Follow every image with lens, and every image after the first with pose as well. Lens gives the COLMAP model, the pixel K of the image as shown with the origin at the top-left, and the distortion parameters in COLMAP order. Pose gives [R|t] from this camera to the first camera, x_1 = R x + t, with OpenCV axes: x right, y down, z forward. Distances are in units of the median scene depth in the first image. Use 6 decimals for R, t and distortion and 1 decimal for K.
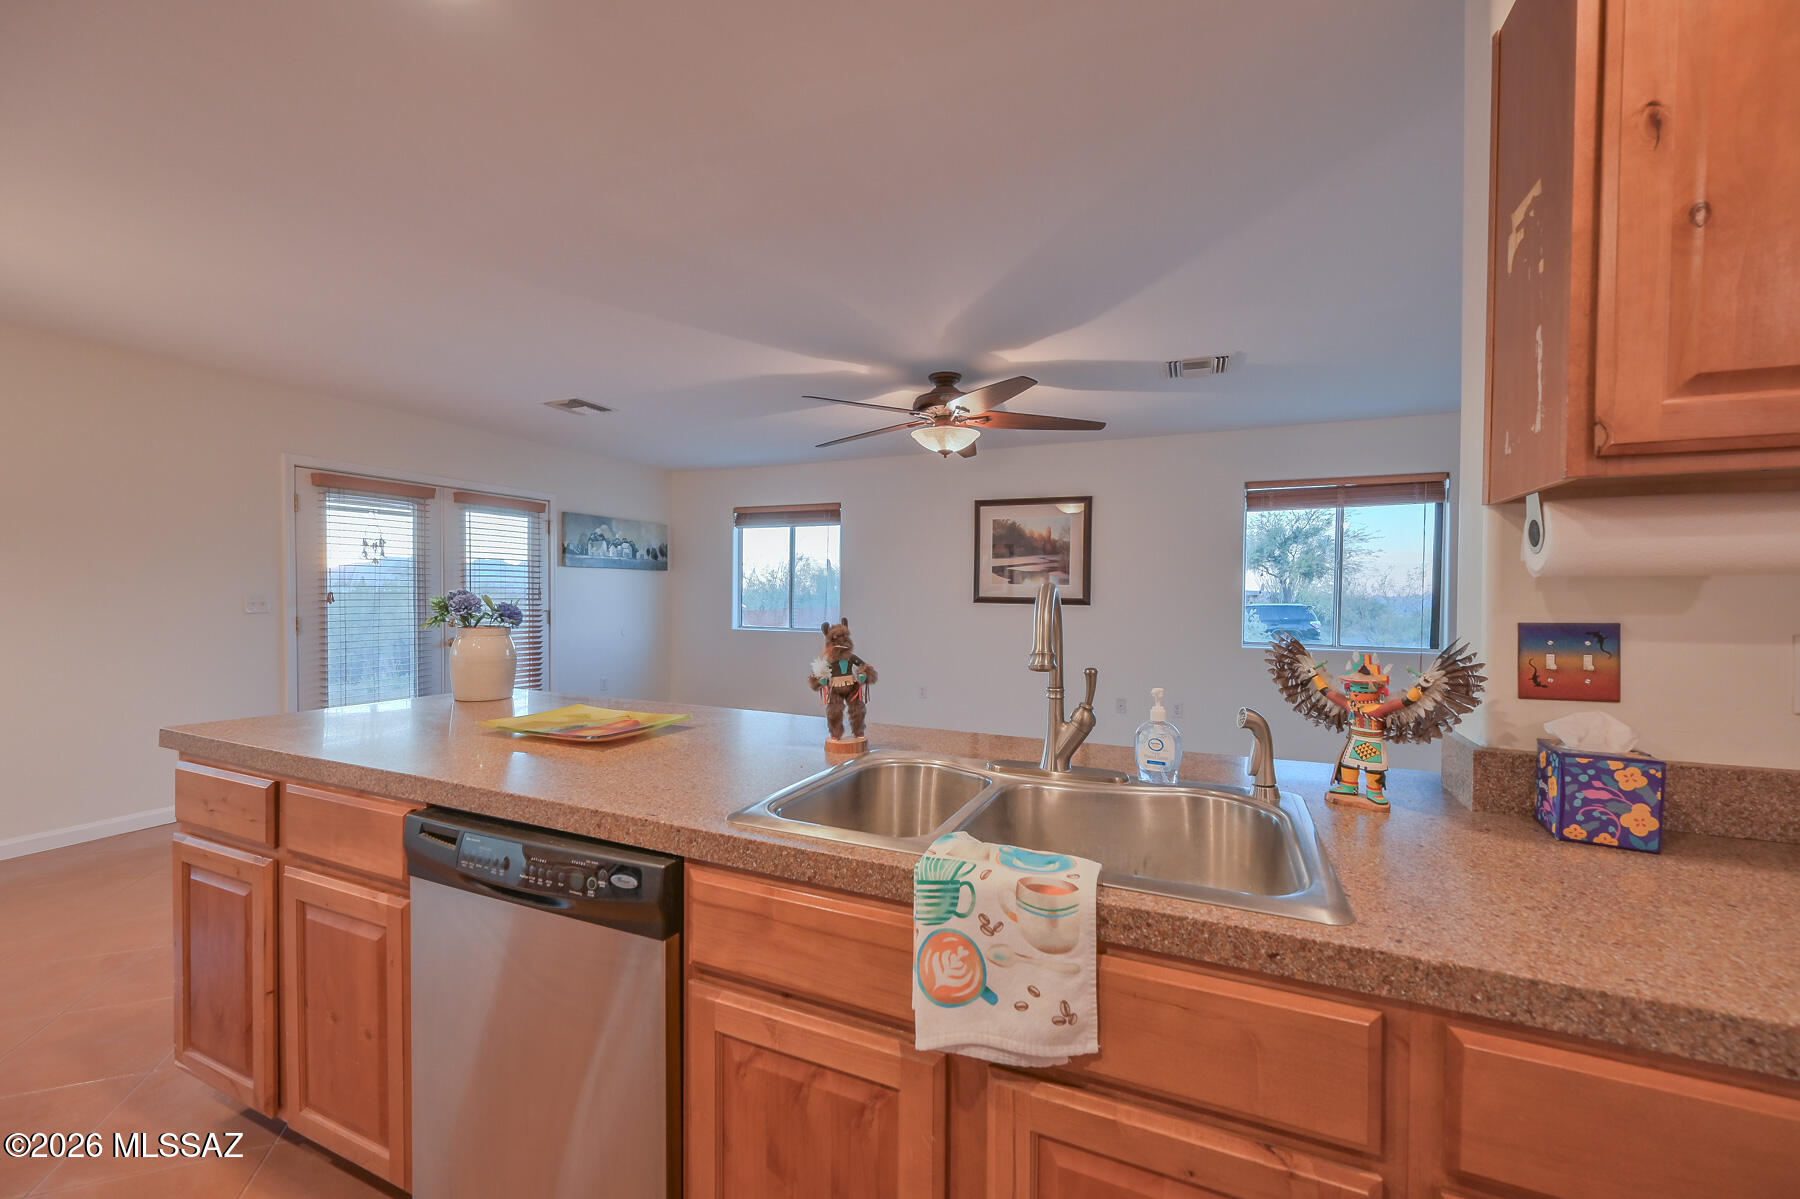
lens RADIAL K [[707.8, 0, 901.9], [0, 707.8, 603.5], [0, 0, 1]] dist [-0.000556, 0.000027]
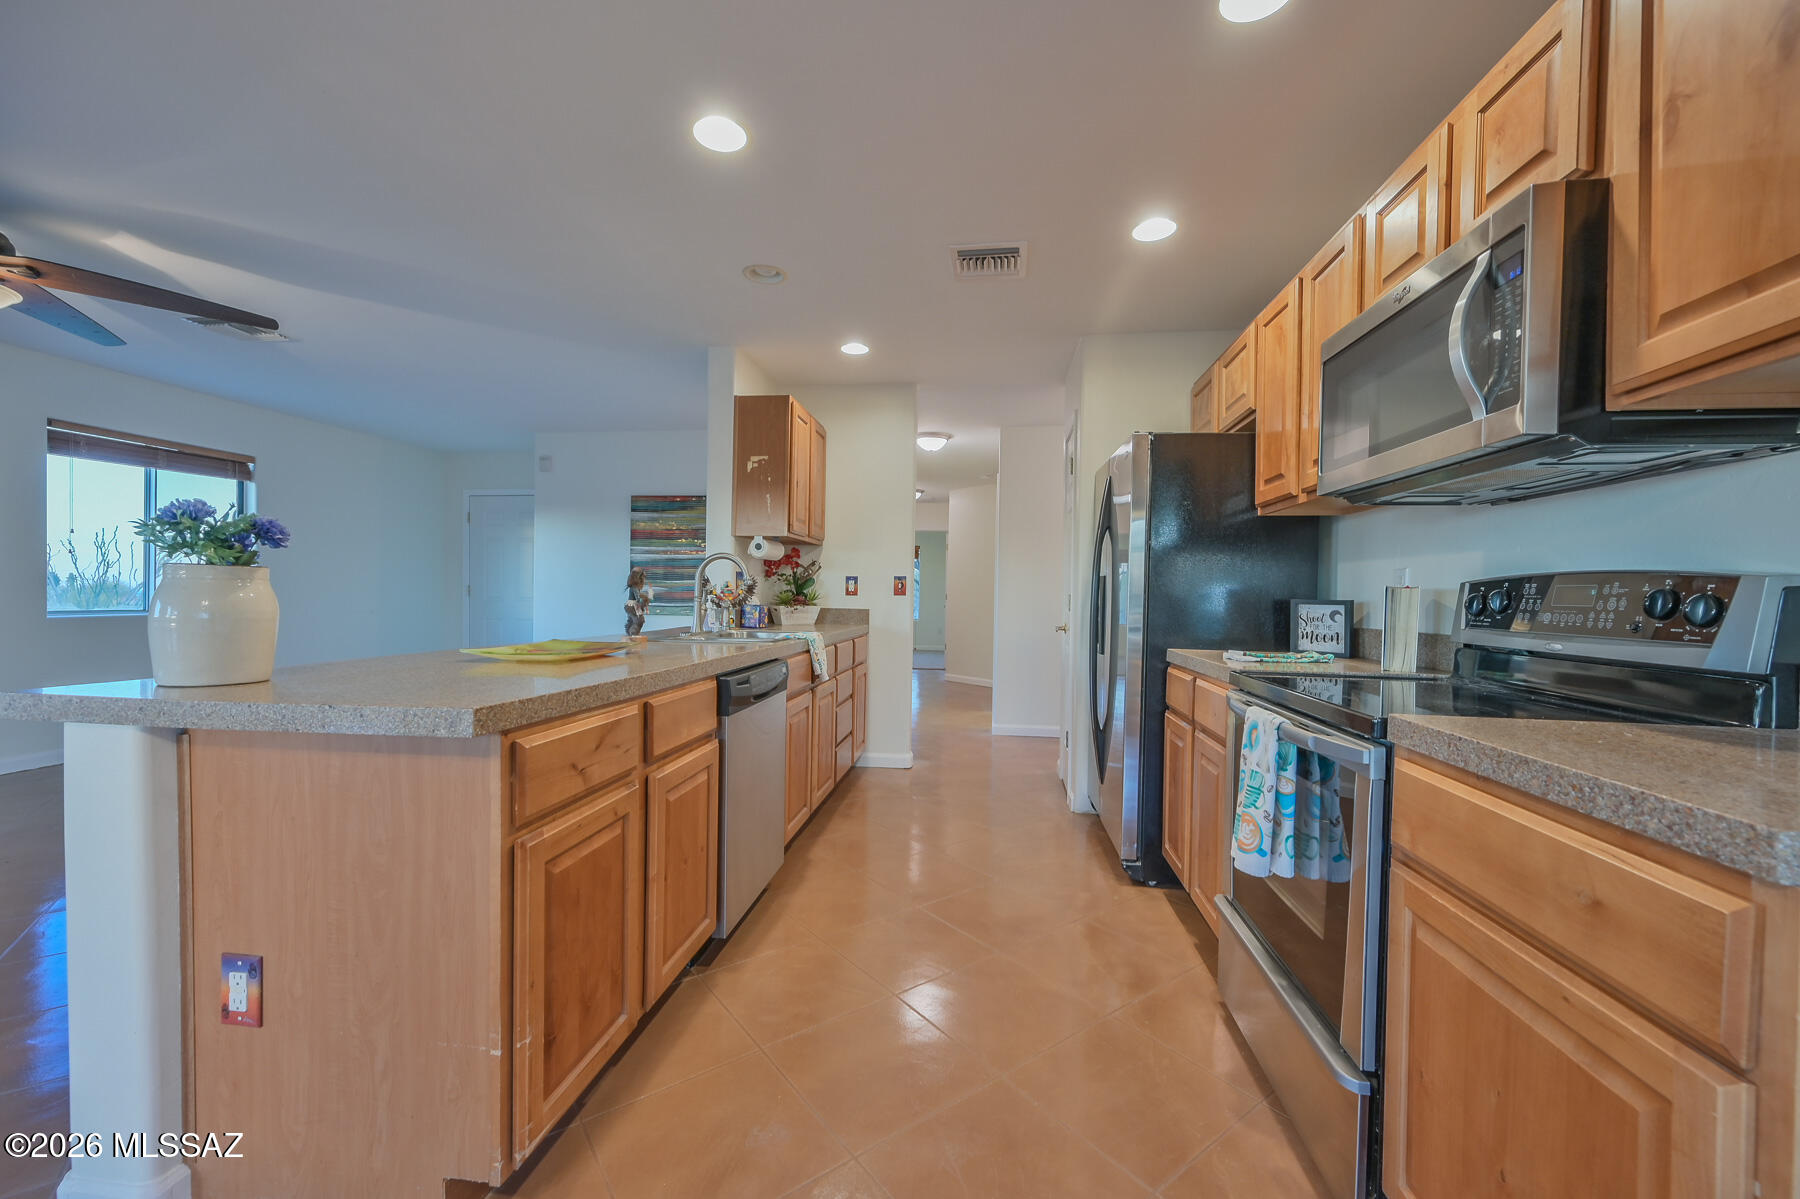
lens RADIAL K [[707.8, 0, 900.1], [0, 707.8, 601.3], [0, 0, 1]] dist [-0.000556, 0.000027]
pose [[-0.280840, -0.022190, 0.959498, -0.656371], [-0.004076, 0.999751, 0.021928, 0.023610], [-0.959746, 0.002247, -0.280861, 0.301955]]
